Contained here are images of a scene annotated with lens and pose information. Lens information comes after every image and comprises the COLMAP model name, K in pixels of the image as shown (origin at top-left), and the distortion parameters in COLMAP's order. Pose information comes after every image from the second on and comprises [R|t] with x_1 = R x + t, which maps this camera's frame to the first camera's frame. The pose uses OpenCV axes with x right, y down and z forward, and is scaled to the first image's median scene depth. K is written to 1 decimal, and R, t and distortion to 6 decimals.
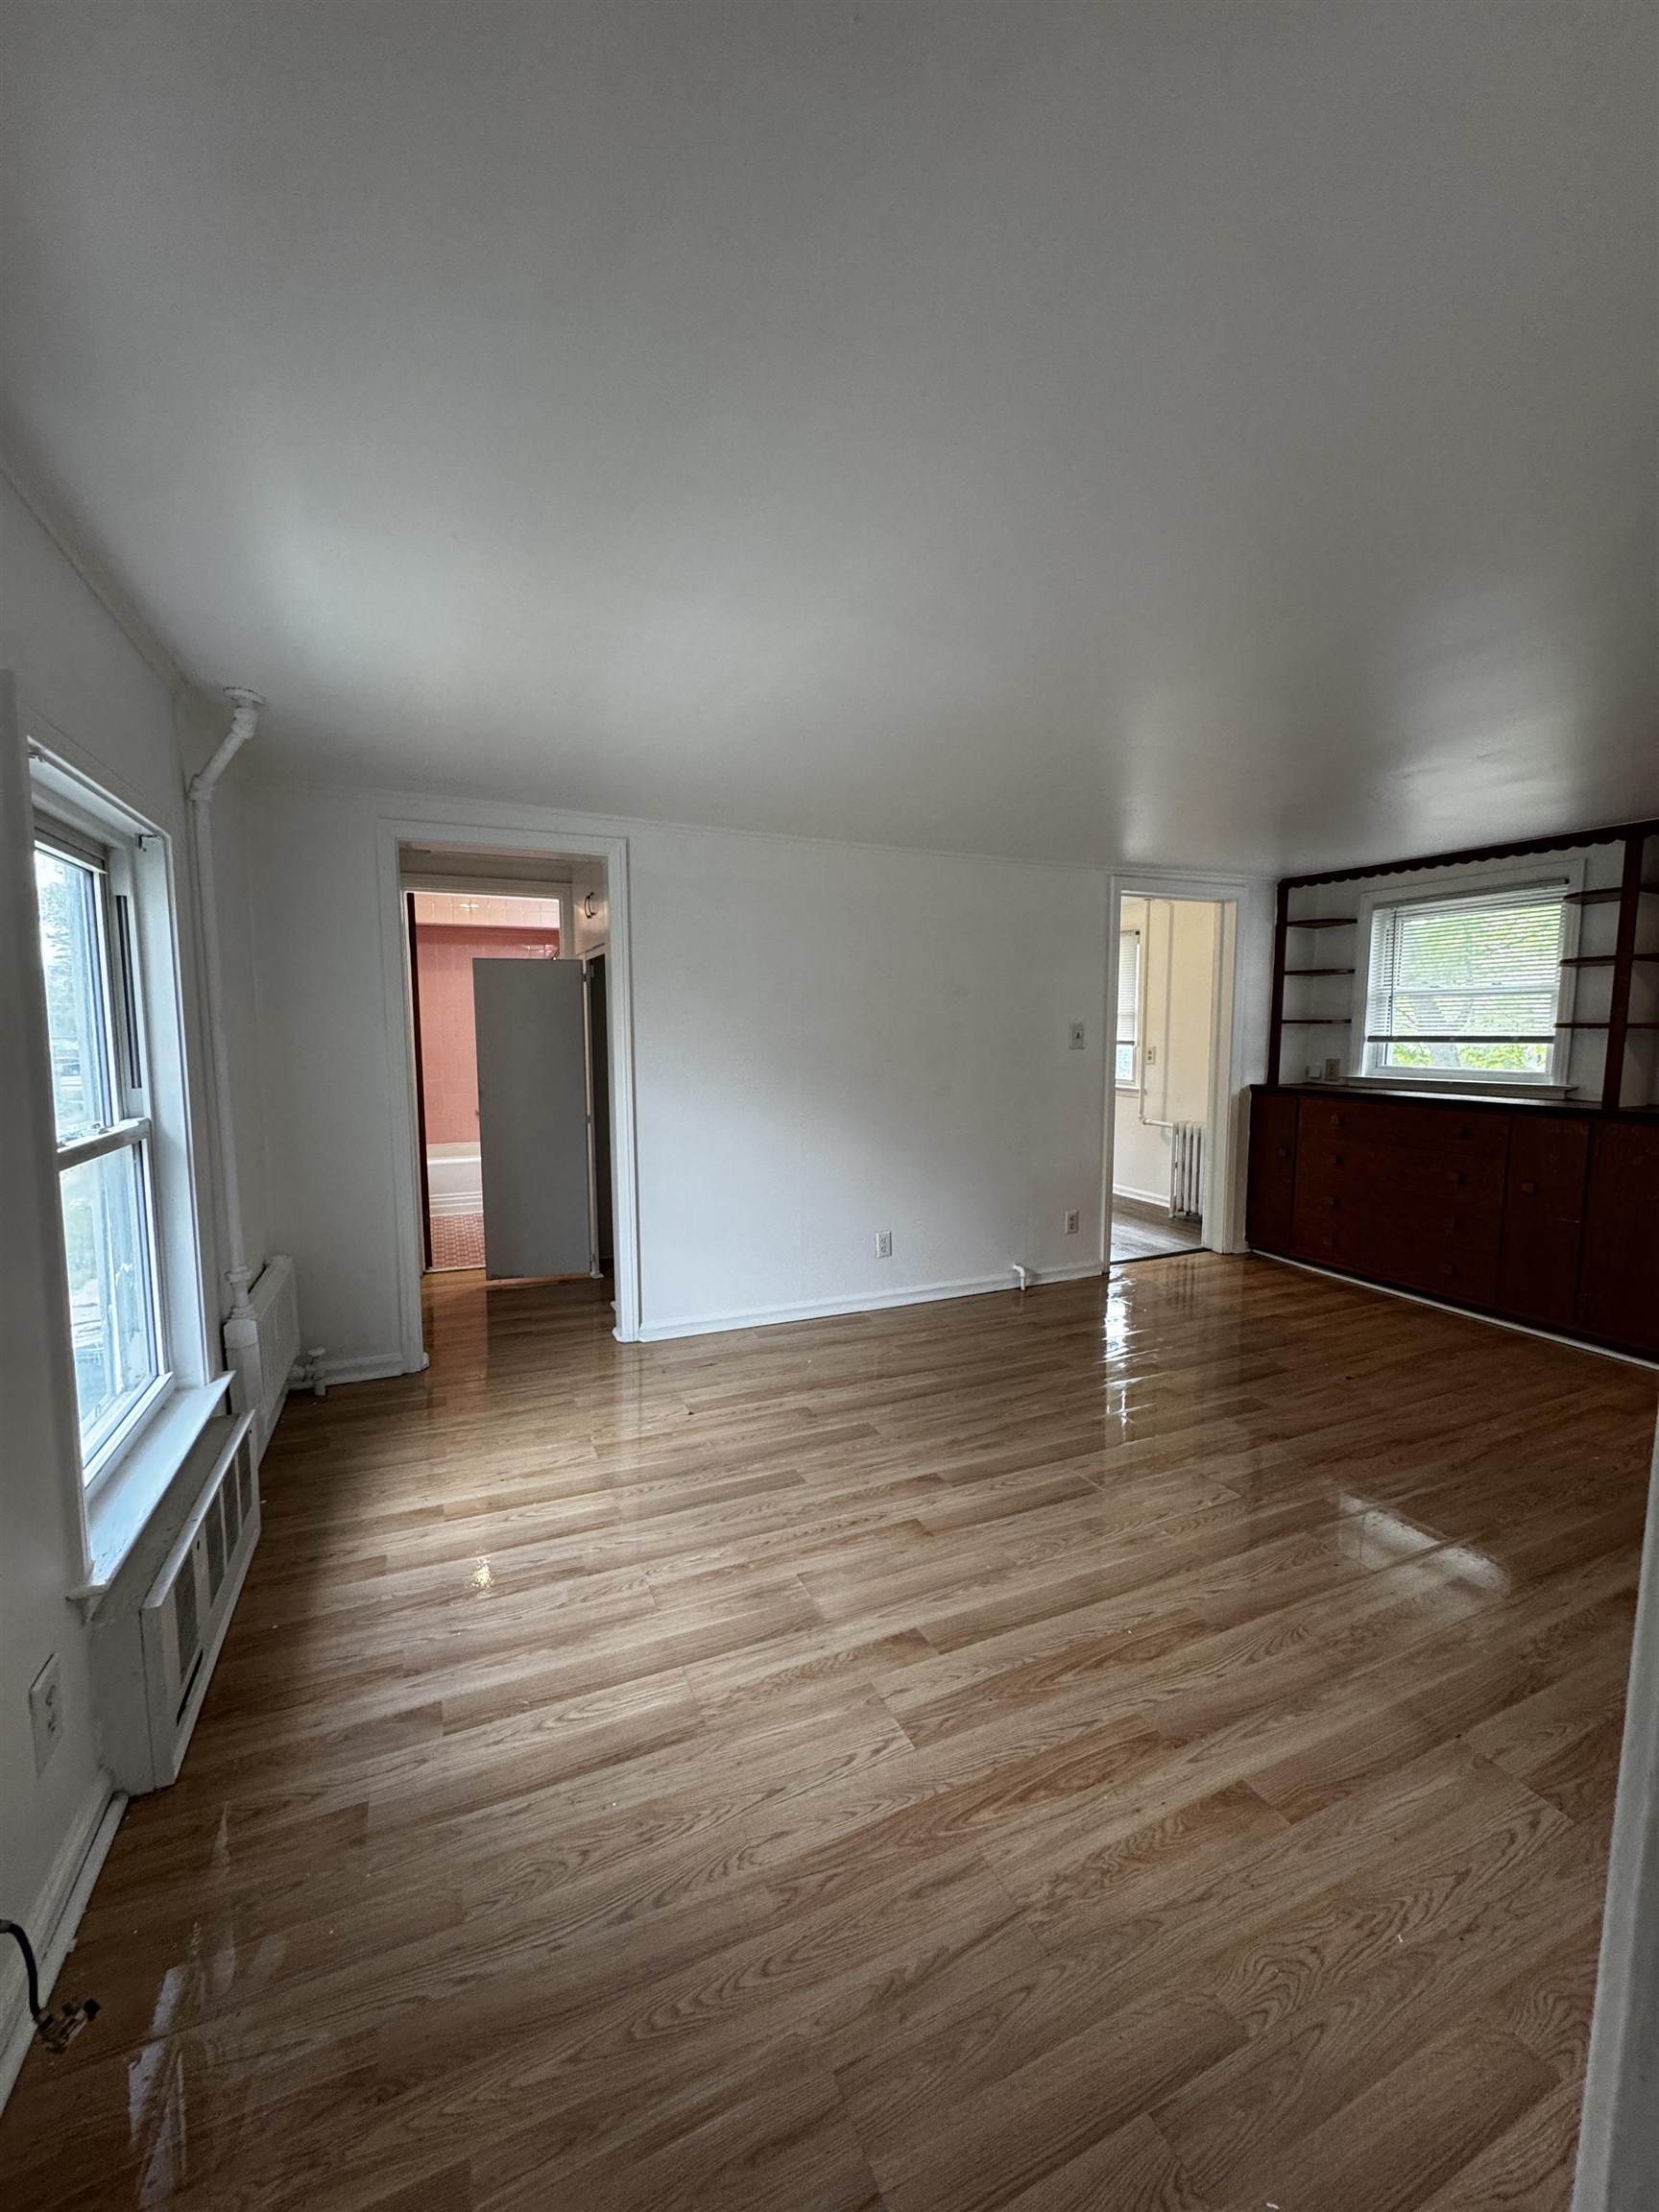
lens RADIAL K [[880.7, 0, 835.3], [0, 880.7, 1101.6], [0, 0, 1]] dist [-0.004087, 0.000417]
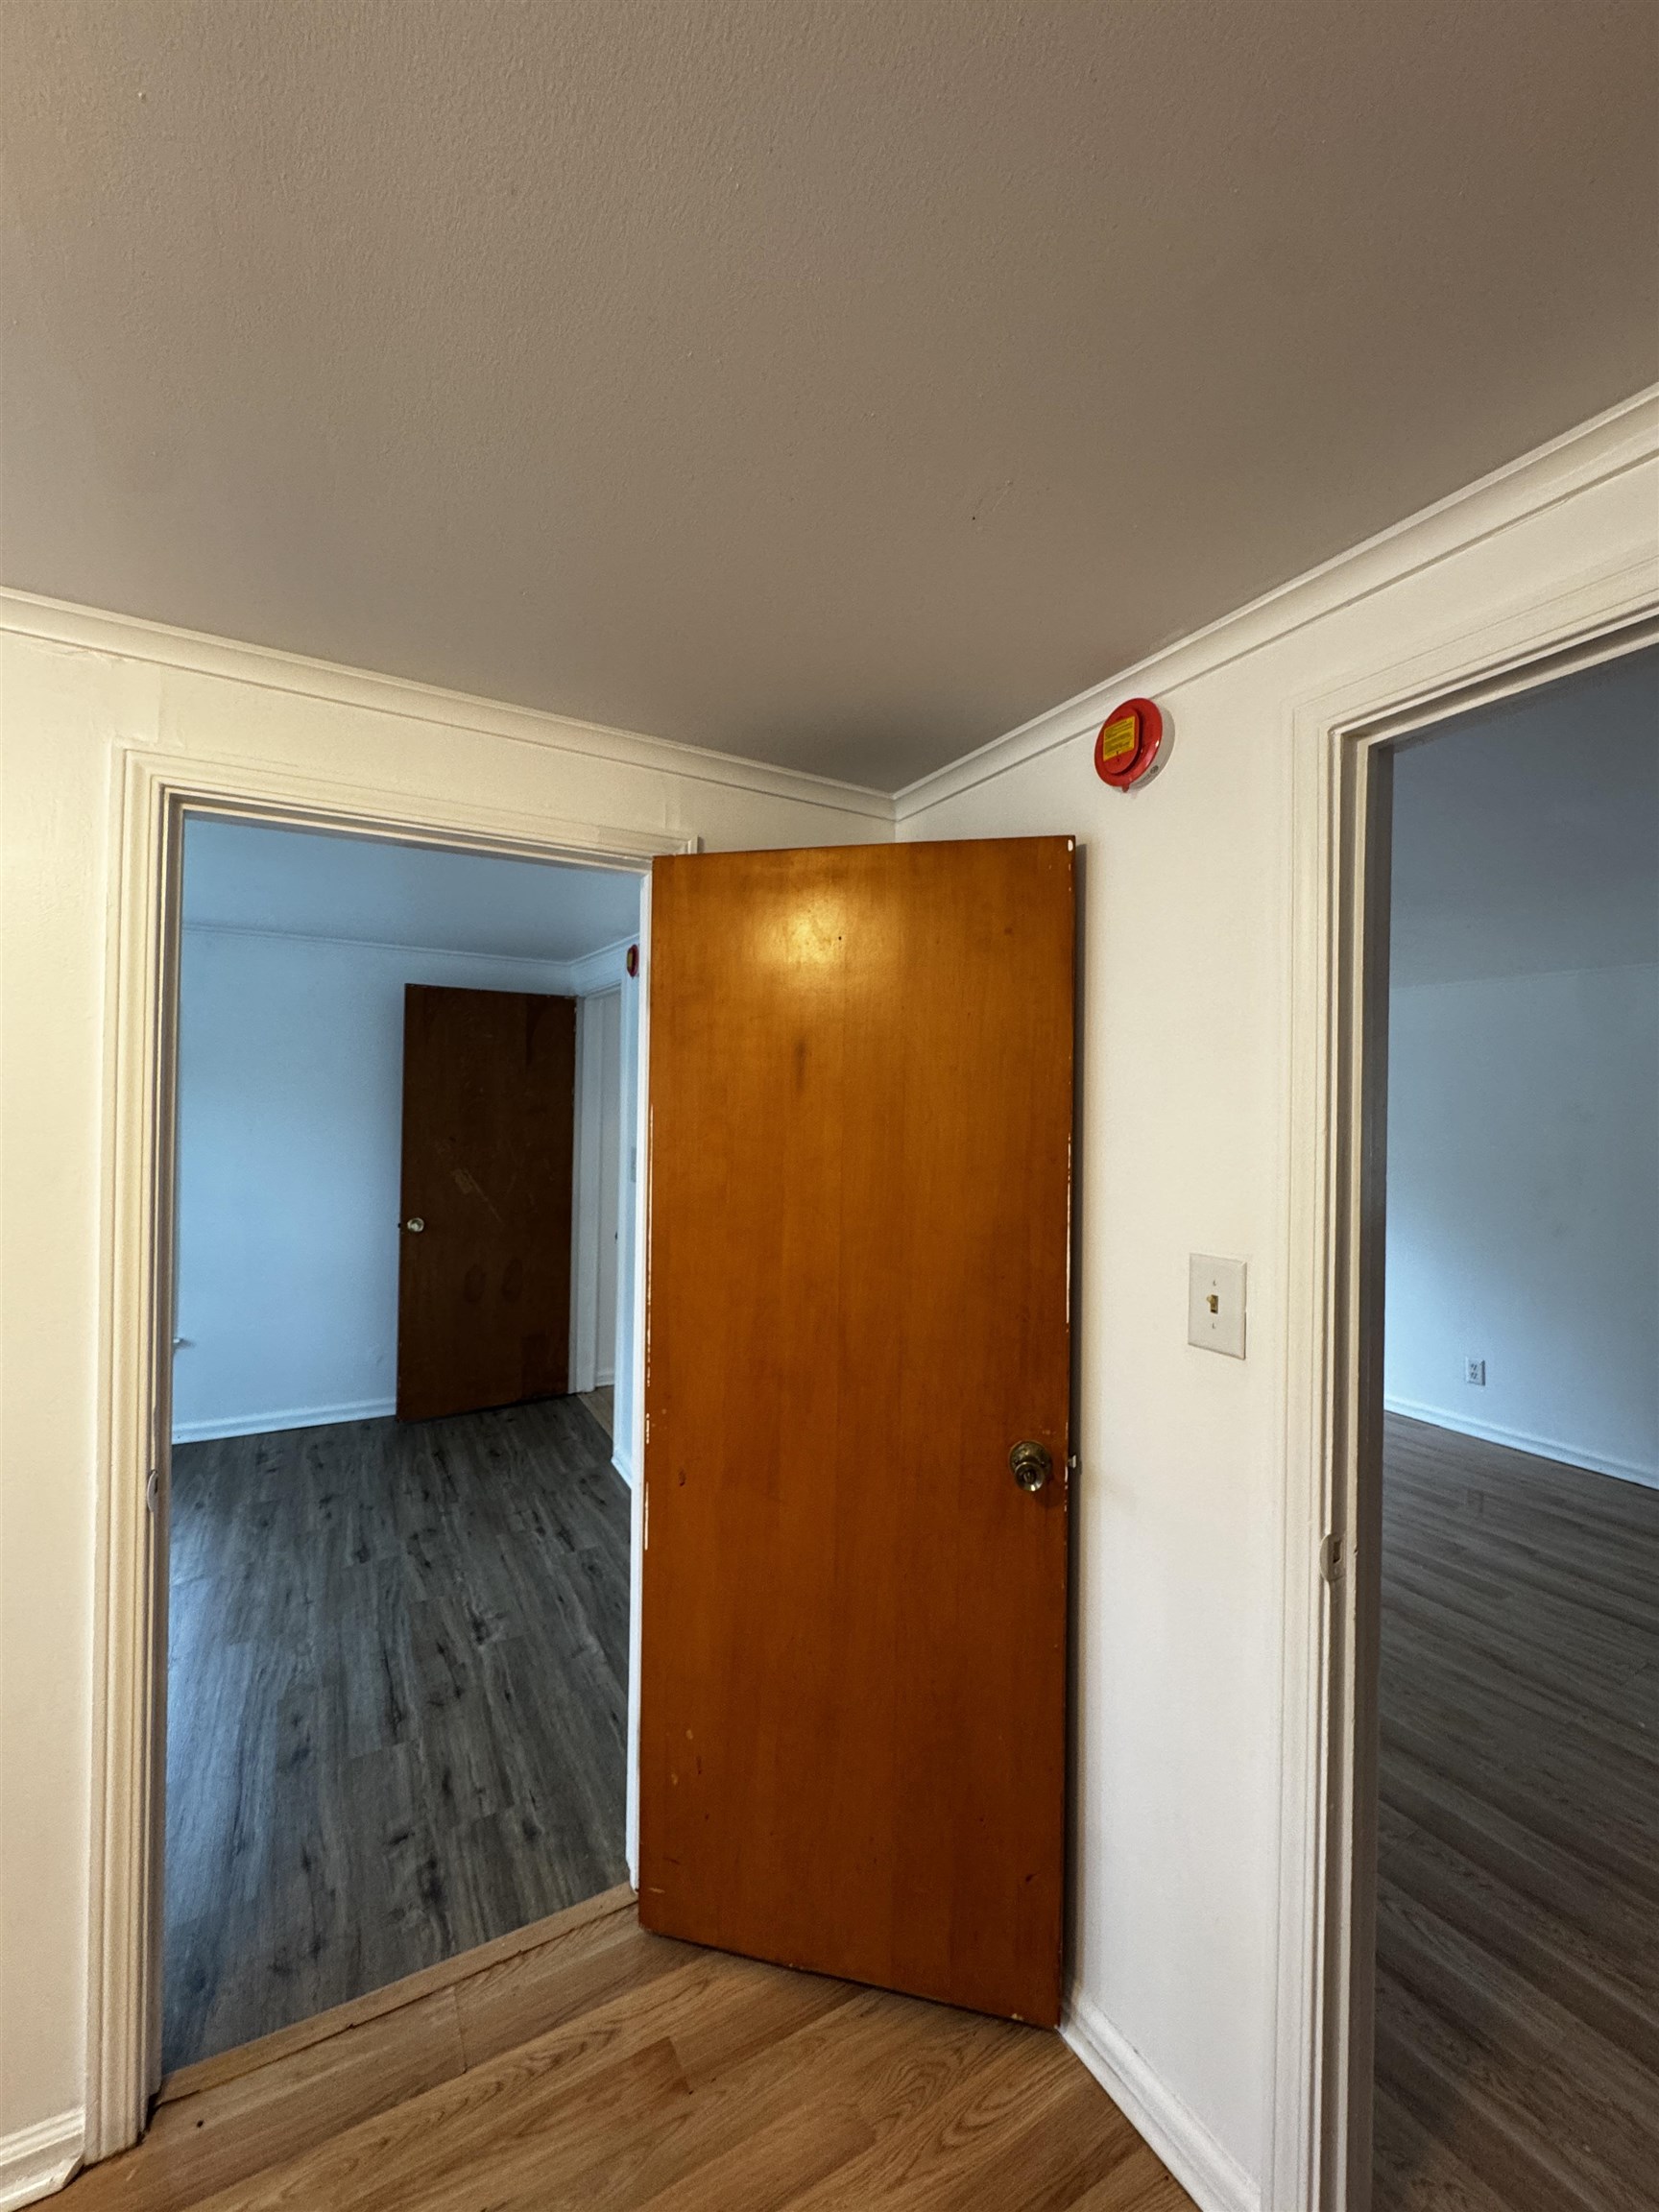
lens RADIAL K [[880.7, 0, 829.4], [0, 880.7, 1109.5], [0, 0, 1]] dist [-0.004087, 0.000417]
pose [[0.090404, 0.004162, -0.995897, 1.260293], [-0.108277, 0.994105, -0.005674, -0.061525], [0.990002, 0.108345, 0.090321, 0.194620]]
